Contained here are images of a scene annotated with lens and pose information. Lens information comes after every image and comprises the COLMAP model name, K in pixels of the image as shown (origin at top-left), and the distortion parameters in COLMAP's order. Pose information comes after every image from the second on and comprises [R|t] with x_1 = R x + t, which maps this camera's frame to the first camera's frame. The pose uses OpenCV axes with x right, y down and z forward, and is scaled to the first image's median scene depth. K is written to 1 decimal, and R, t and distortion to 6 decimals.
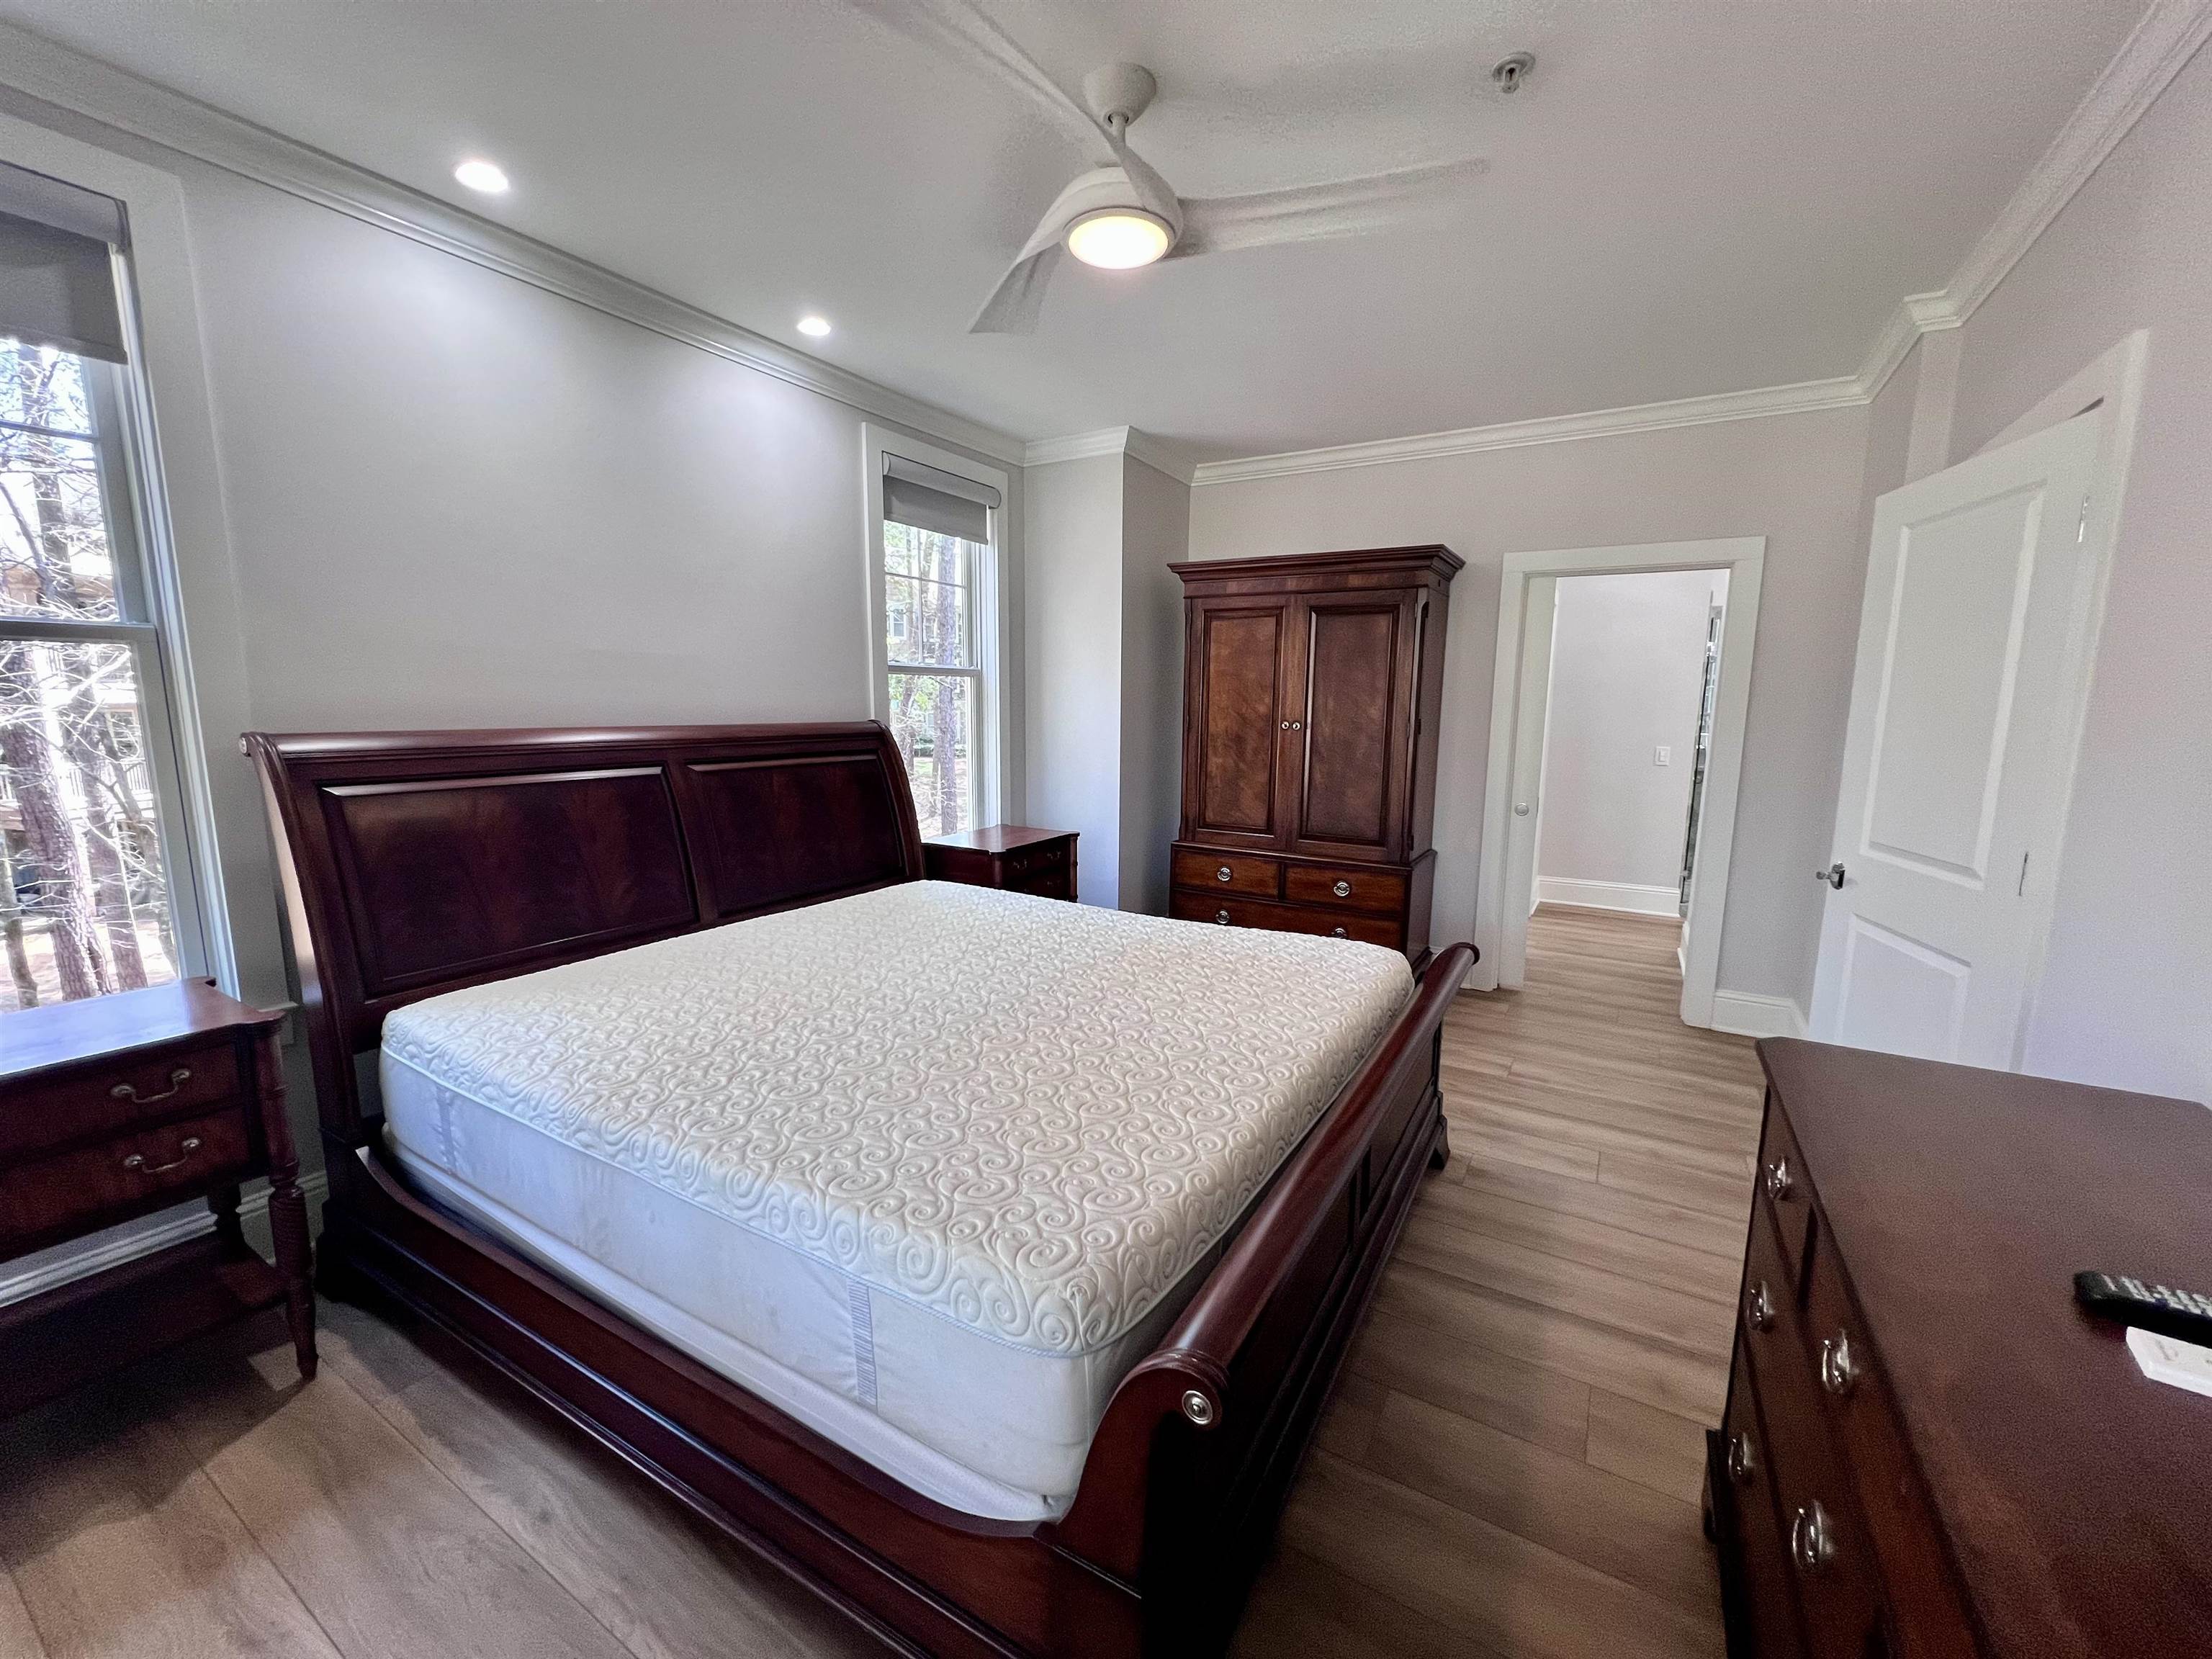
lens RADIAL K [[894.9, 0, 1090.8], [0, 894.9, 828.2], [0, 0, 1]] dist [0.002040, 0.000775]
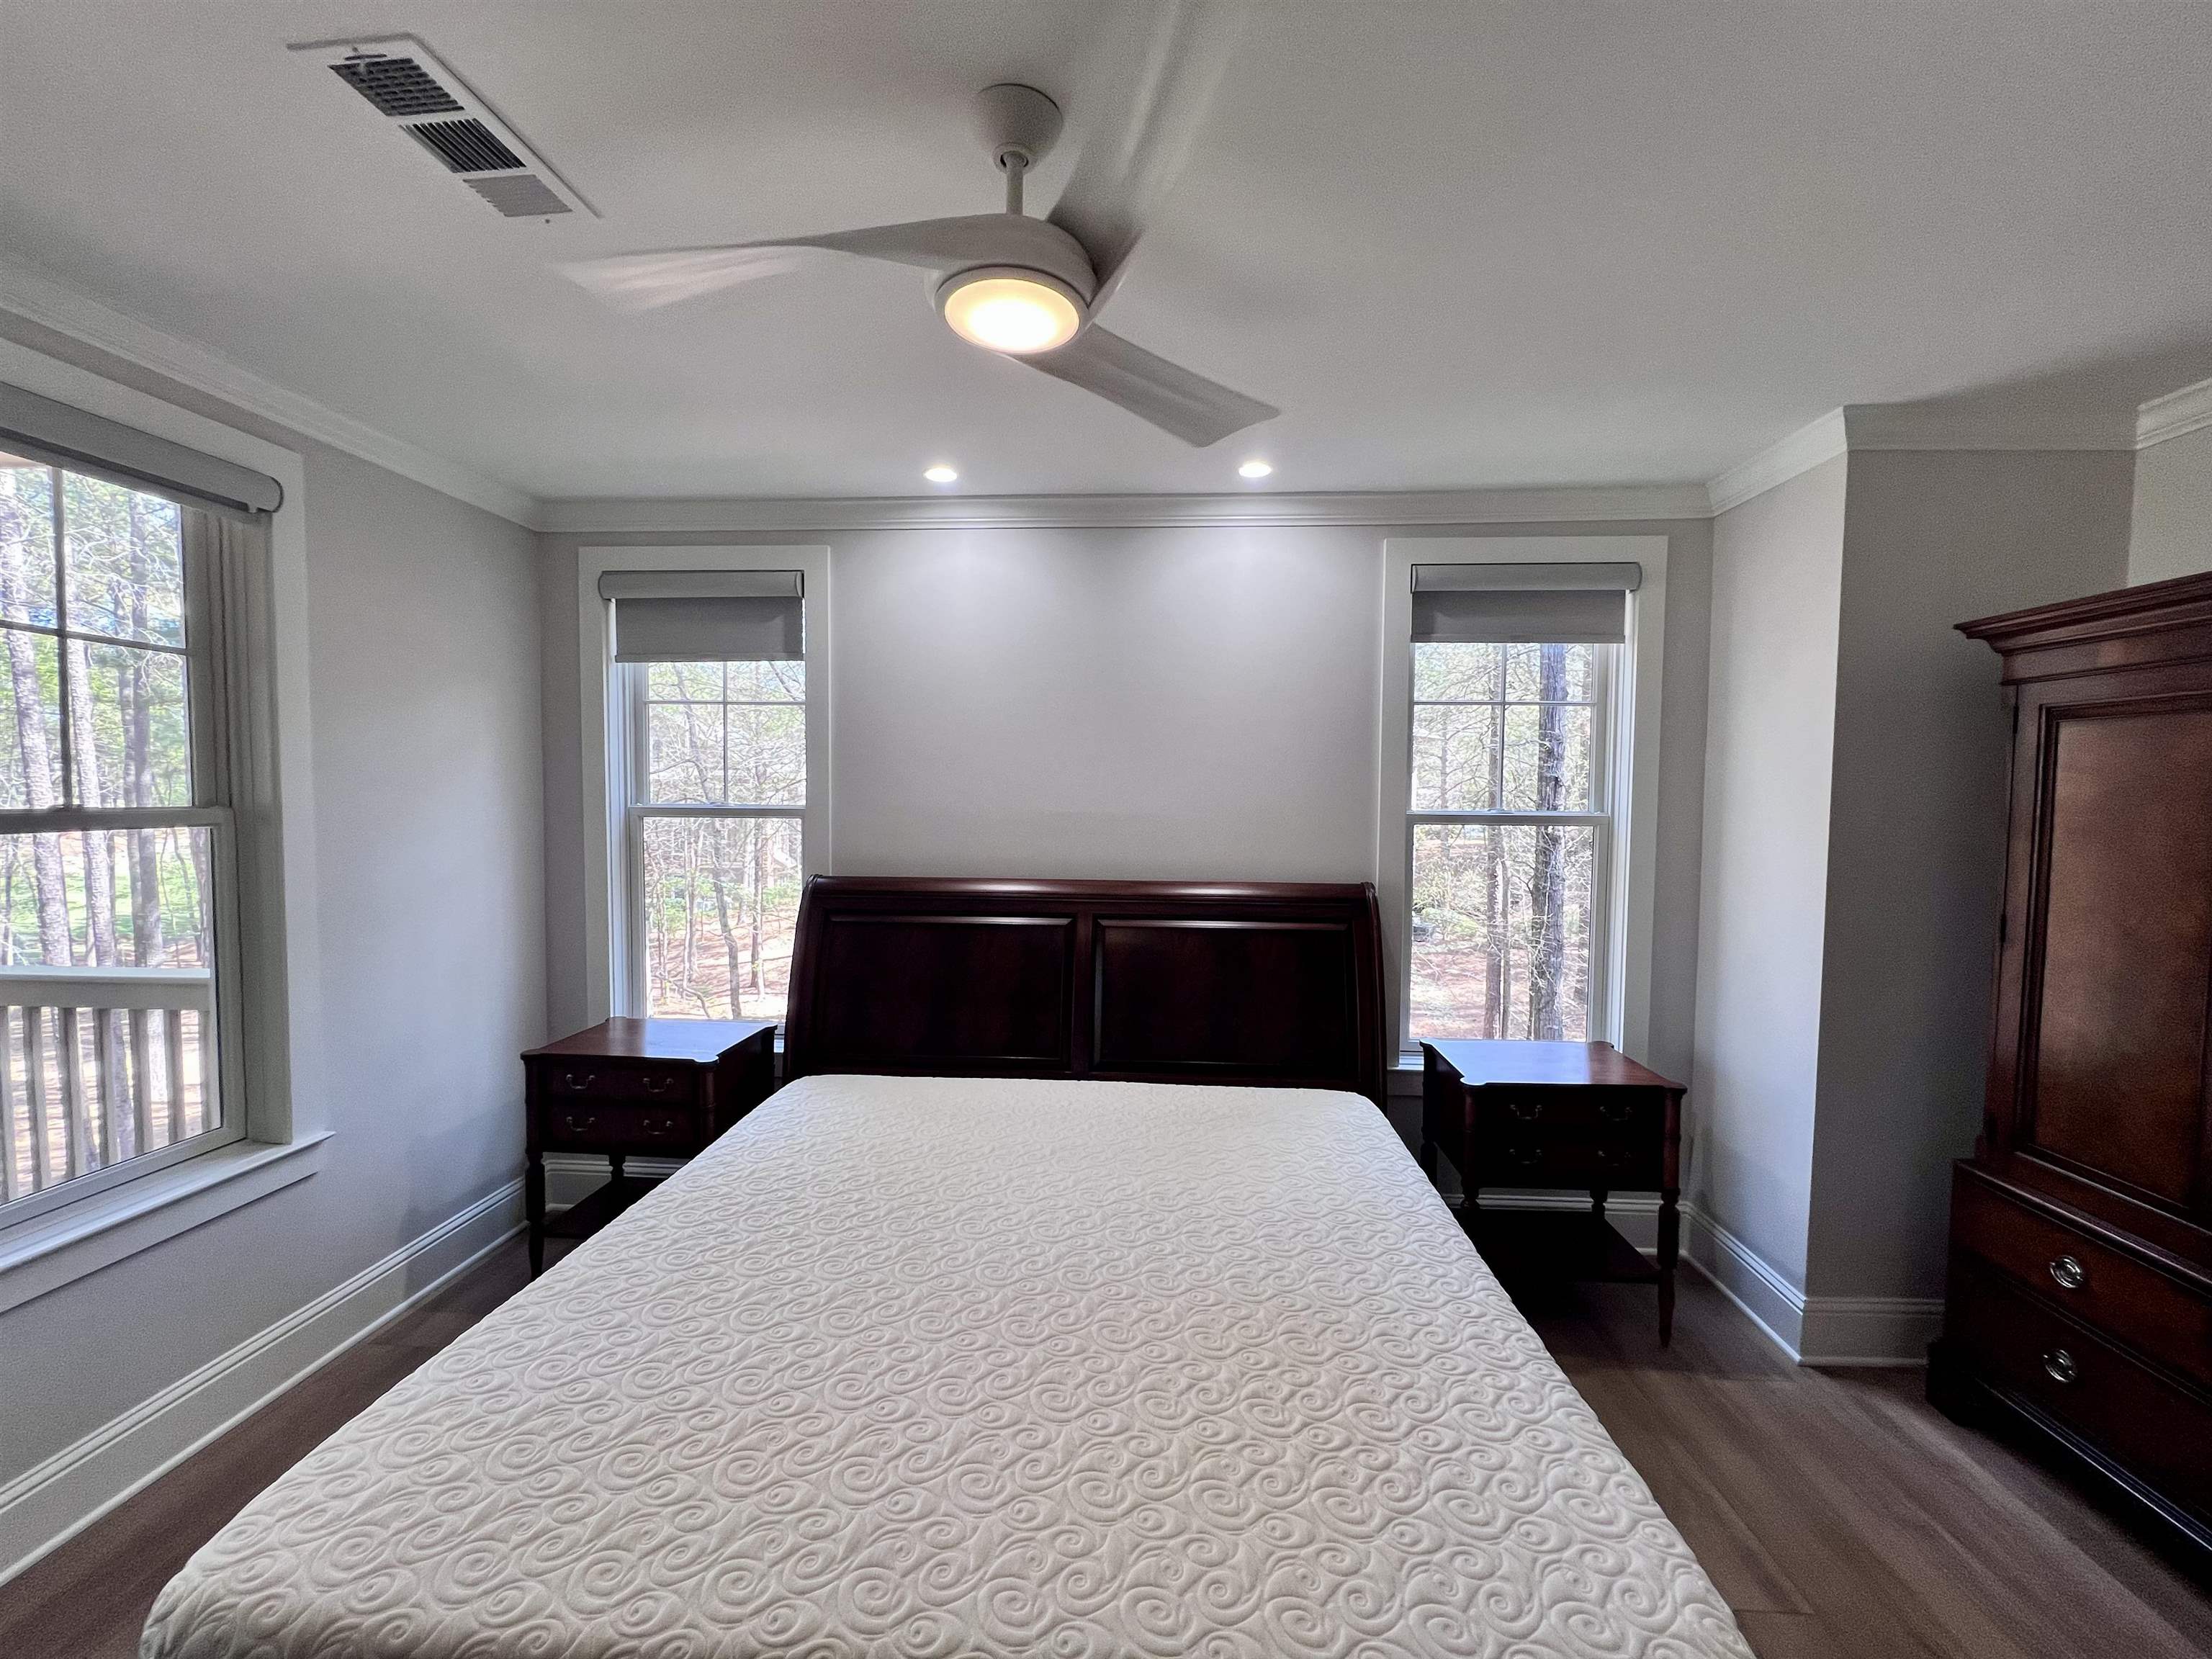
lens RADIAL K [[894.9, 0, 1103.6], [0, 894.9, 832.4], [0, 0, 1]] dist [0.002040, 0.000775]
pose [[0.460838, 0.034573, -0.886811, 0.350189], [-0.132643, 0.990700, -0.030306, -0.099650], [0.877516, 0.131596, 0.461138, 0.358608]]
